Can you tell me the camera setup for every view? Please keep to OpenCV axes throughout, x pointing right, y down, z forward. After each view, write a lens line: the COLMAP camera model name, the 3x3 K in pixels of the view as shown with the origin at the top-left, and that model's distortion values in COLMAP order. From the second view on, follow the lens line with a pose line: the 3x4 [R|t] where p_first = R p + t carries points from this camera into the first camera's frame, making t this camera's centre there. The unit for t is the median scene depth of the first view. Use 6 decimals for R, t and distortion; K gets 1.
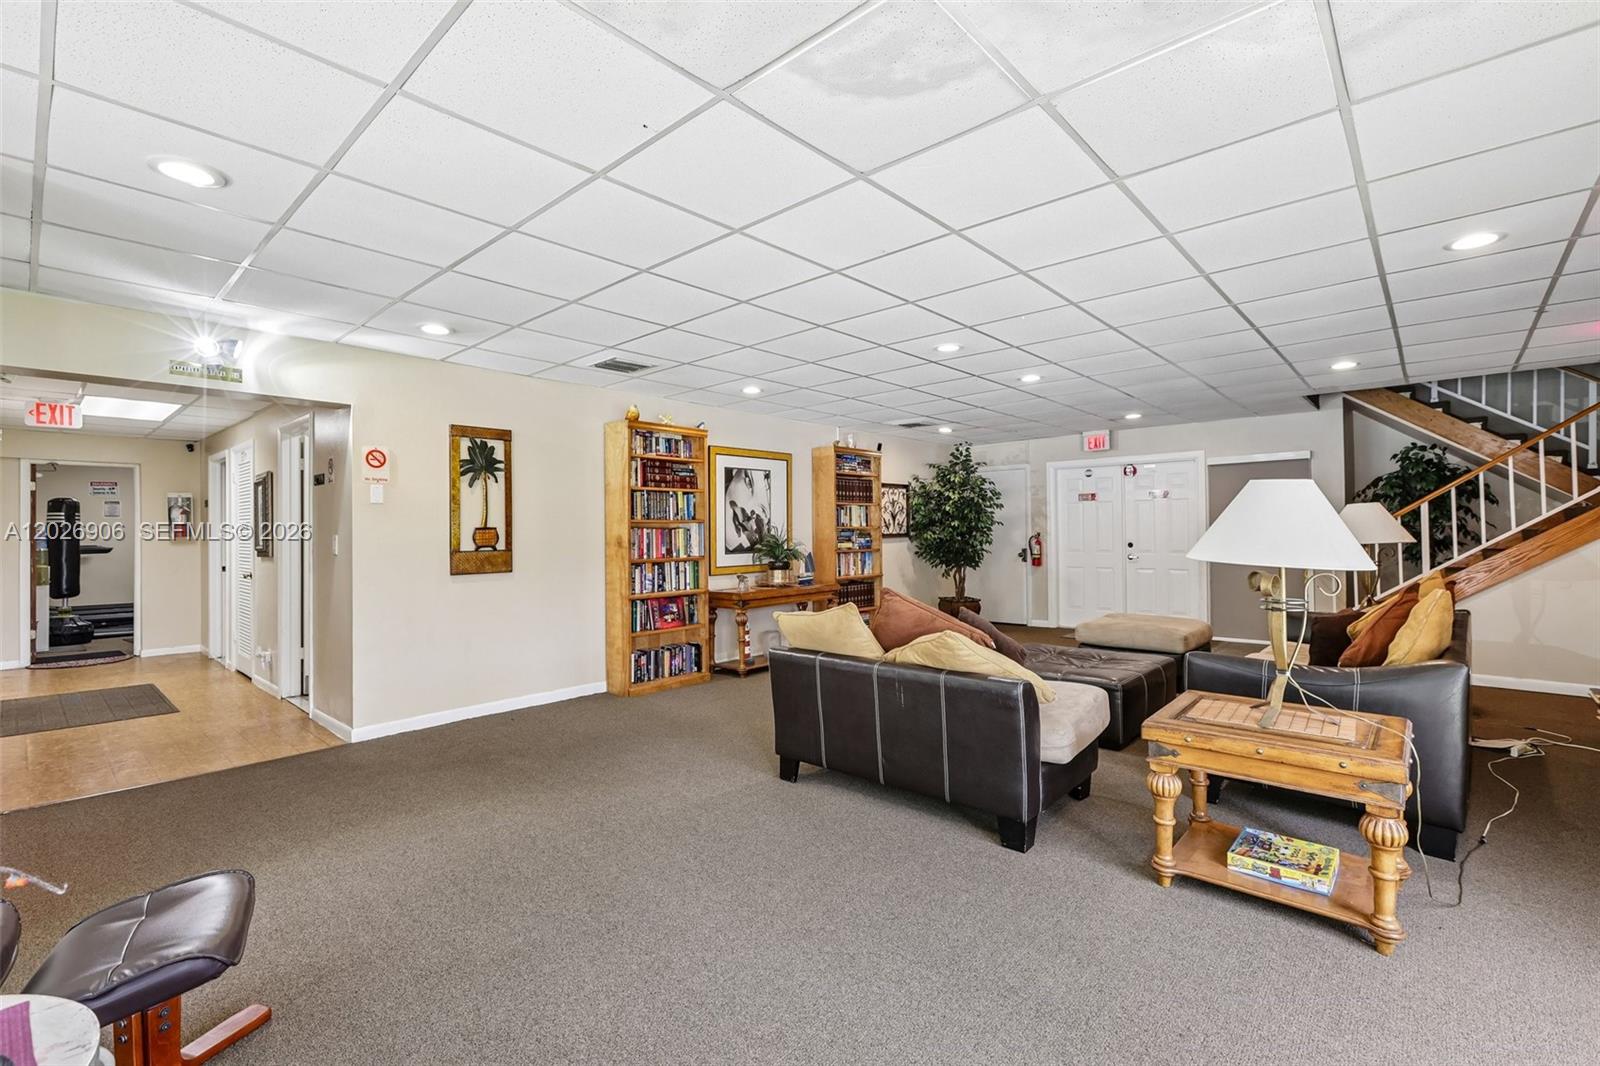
lens RADIAL K [[708.7, 0, 794.0], [0, 708.7, 524.8], [0, 0, 1]] dist [0.000527, 0.000205]
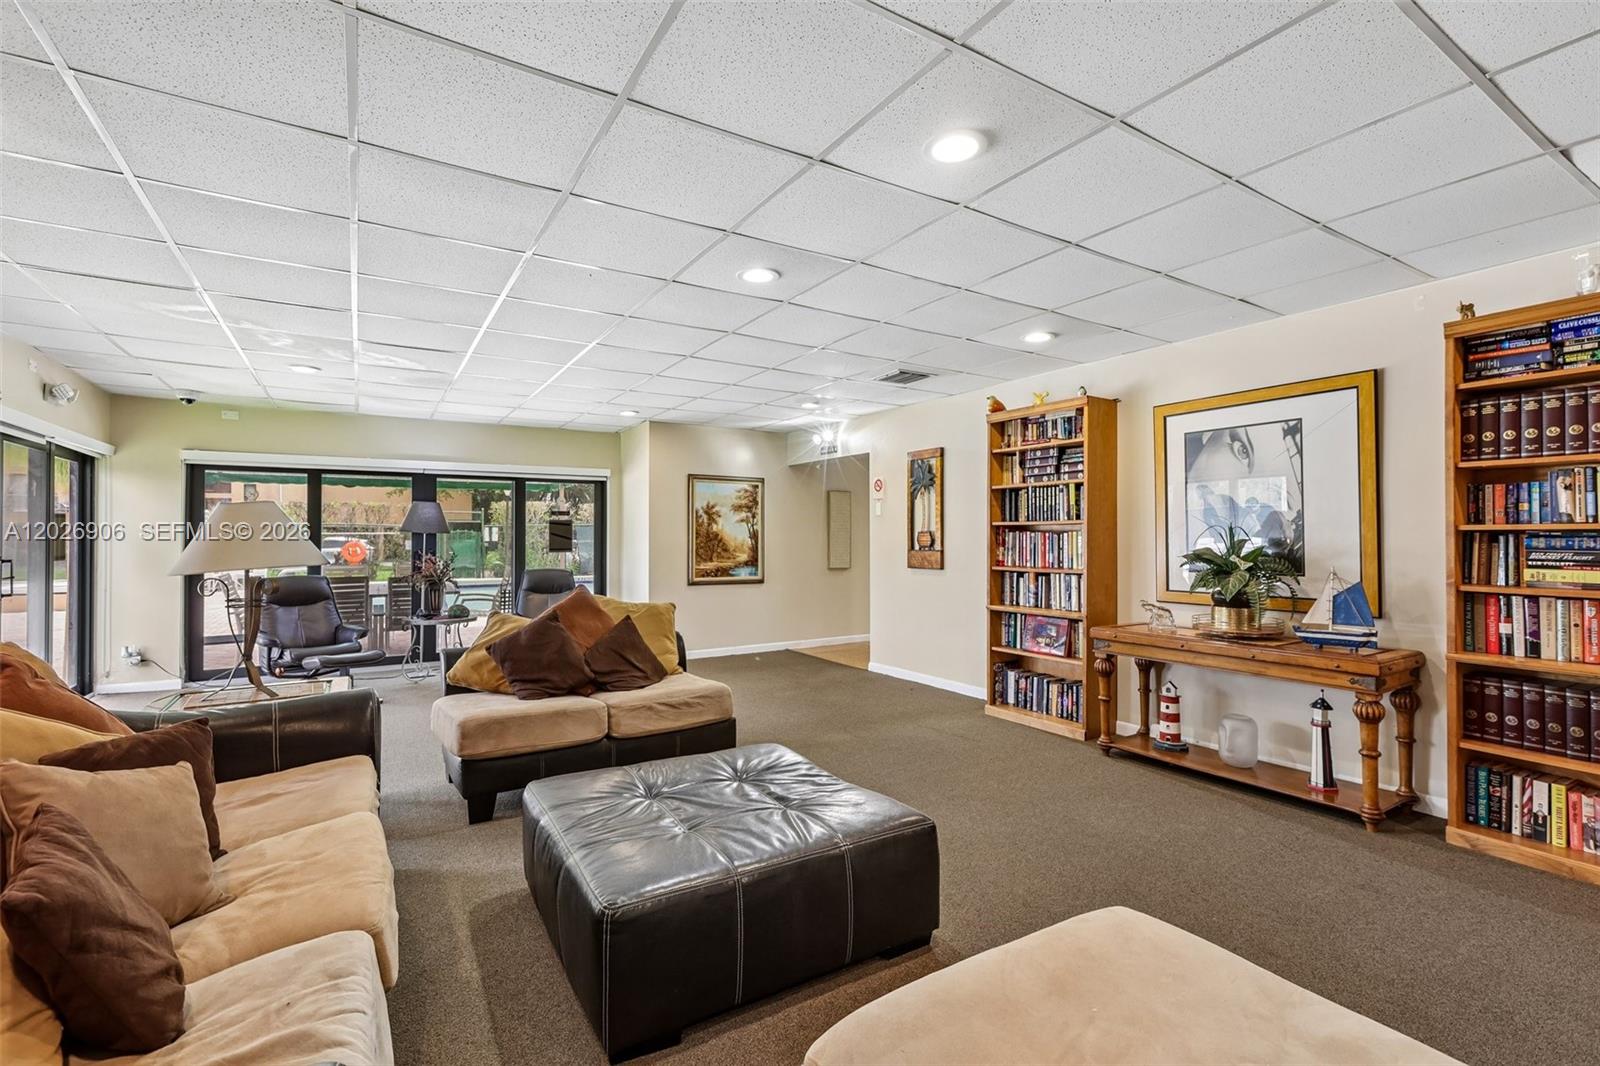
lens RADIAL K [[708.7, 0, 796.1], [0, 708.7, 534.6], [0, 0, 1]] dist [0.000527, 0.000205]
pose [[-0.268439, 0.005818, -0.963279, 0.671901], [0.012545, 0.999918, 0.002543, 0.002564], [0.963215, -0.011401, -0.268490, 0.936028]]
